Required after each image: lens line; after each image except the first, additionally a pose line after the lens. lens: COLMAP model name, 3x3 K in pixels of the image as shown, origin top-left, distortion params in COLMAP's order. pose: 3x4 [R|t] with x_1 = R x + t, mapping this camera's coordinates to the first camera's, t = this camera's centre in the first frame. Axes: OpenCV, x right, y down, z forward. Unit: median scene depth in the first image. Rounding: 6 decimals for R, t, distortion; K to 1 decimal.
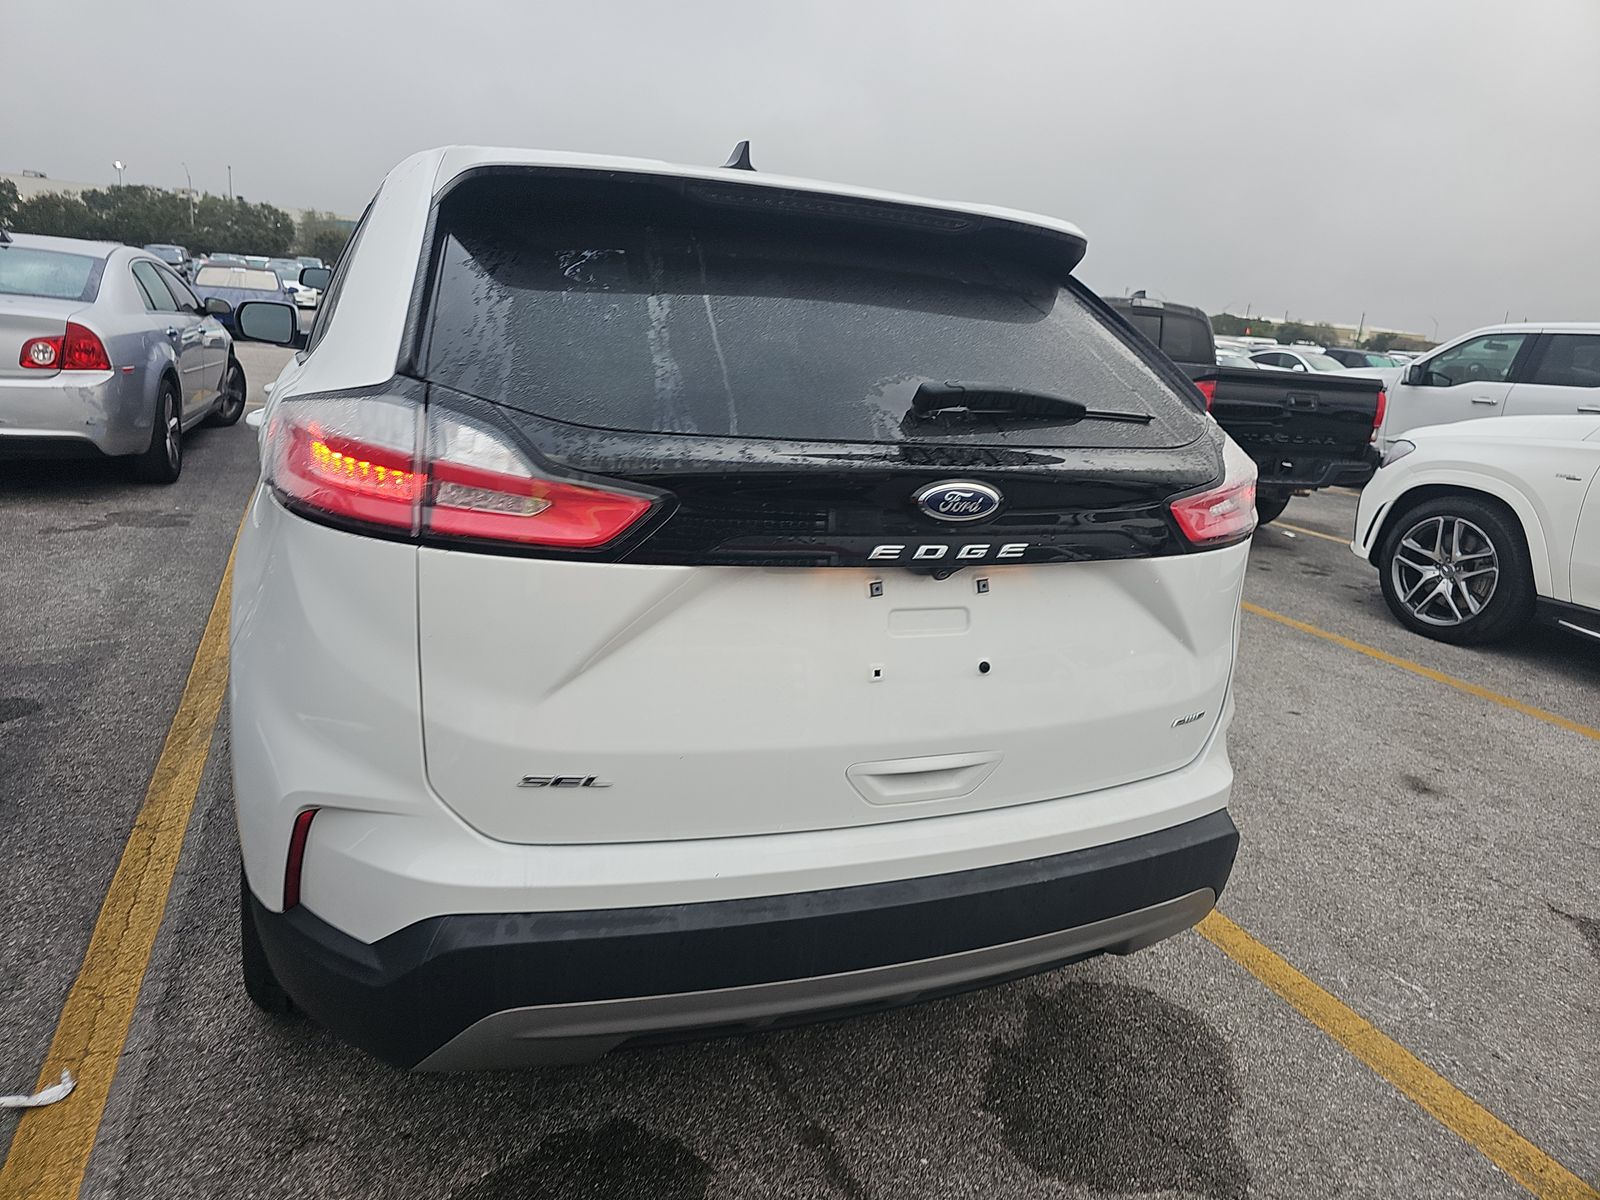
lens RADIAL K [[1055.1, 0, 805.5], [0, 1055.1, 592.5], [0, 0, 1]] dist [0.021387, -0.003137]
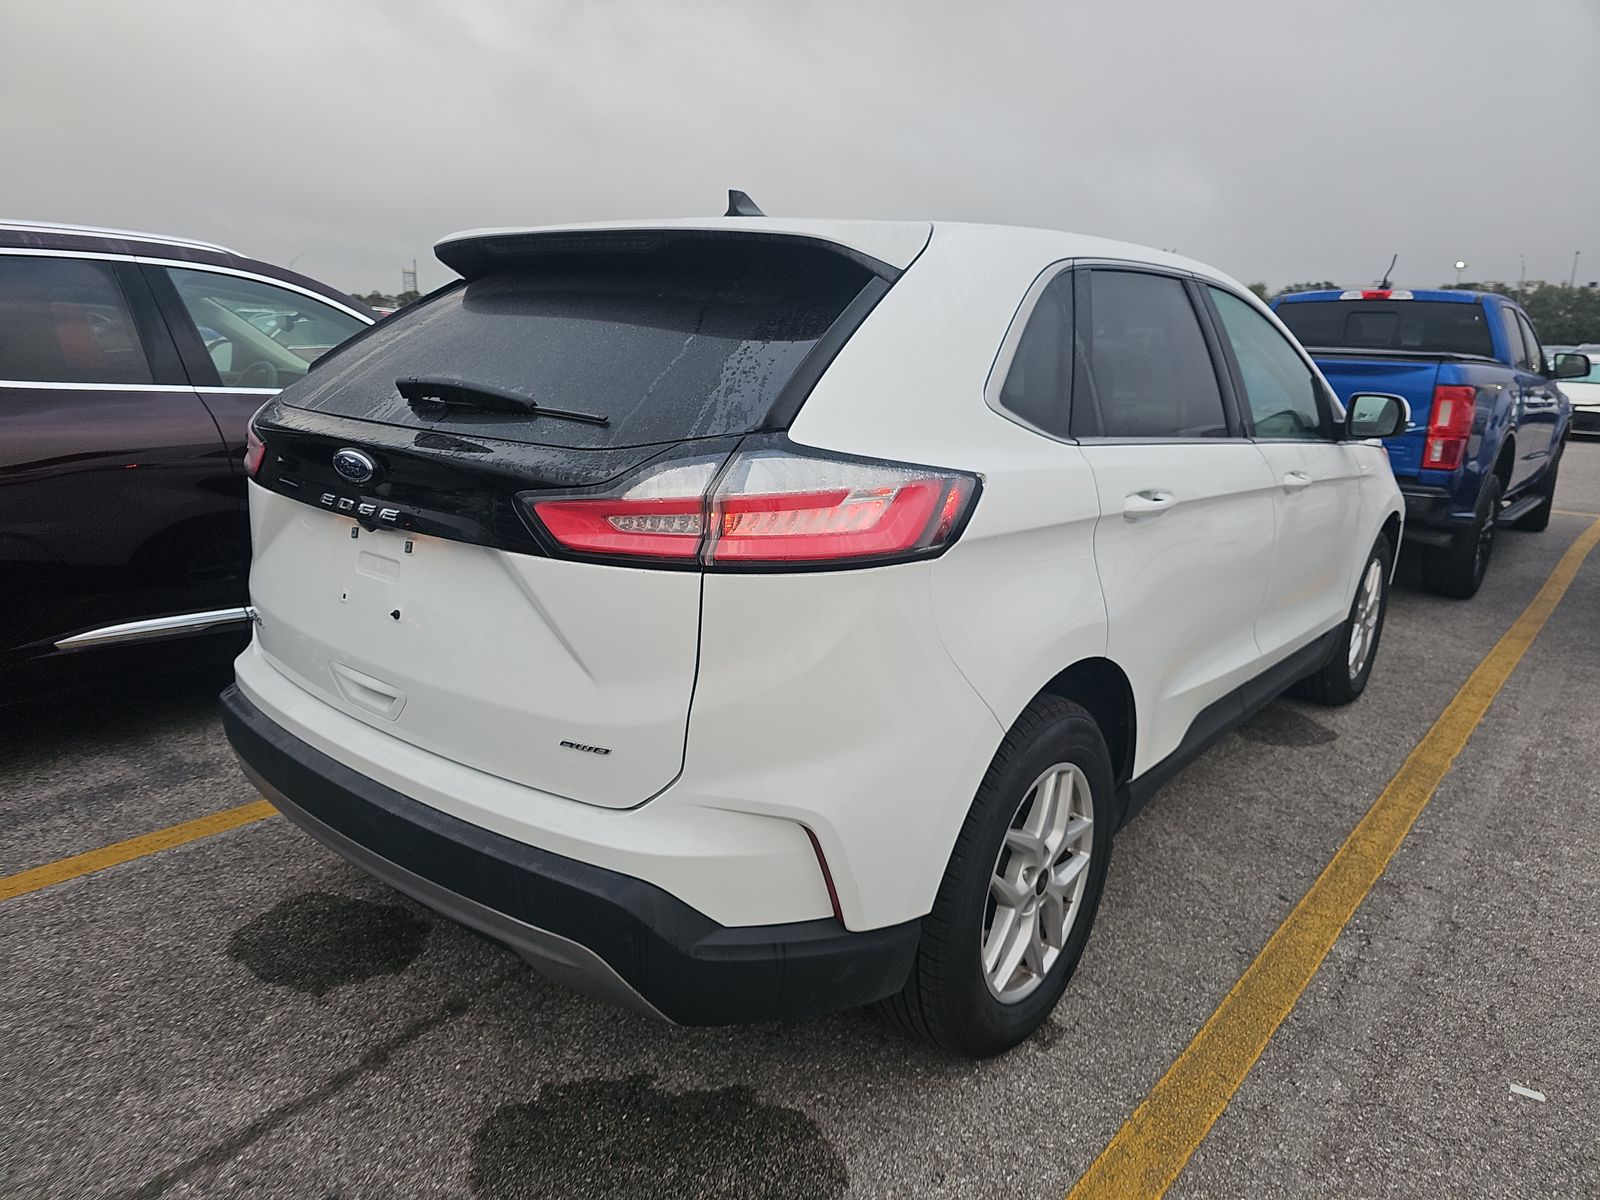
lens RADIAL K [[1074.0, 0, 800.0], [0, 1074.0, 600.0], [0, 0, 1]] dist [-0.000870, -0.001851]
pose [[0.472101, 0.158663, -0.867149, 1.311088], [-0.225749, 0.972628, 0.055058, -0.103709], [0.852149, 0.169766, 0.494997, 0.720831]]
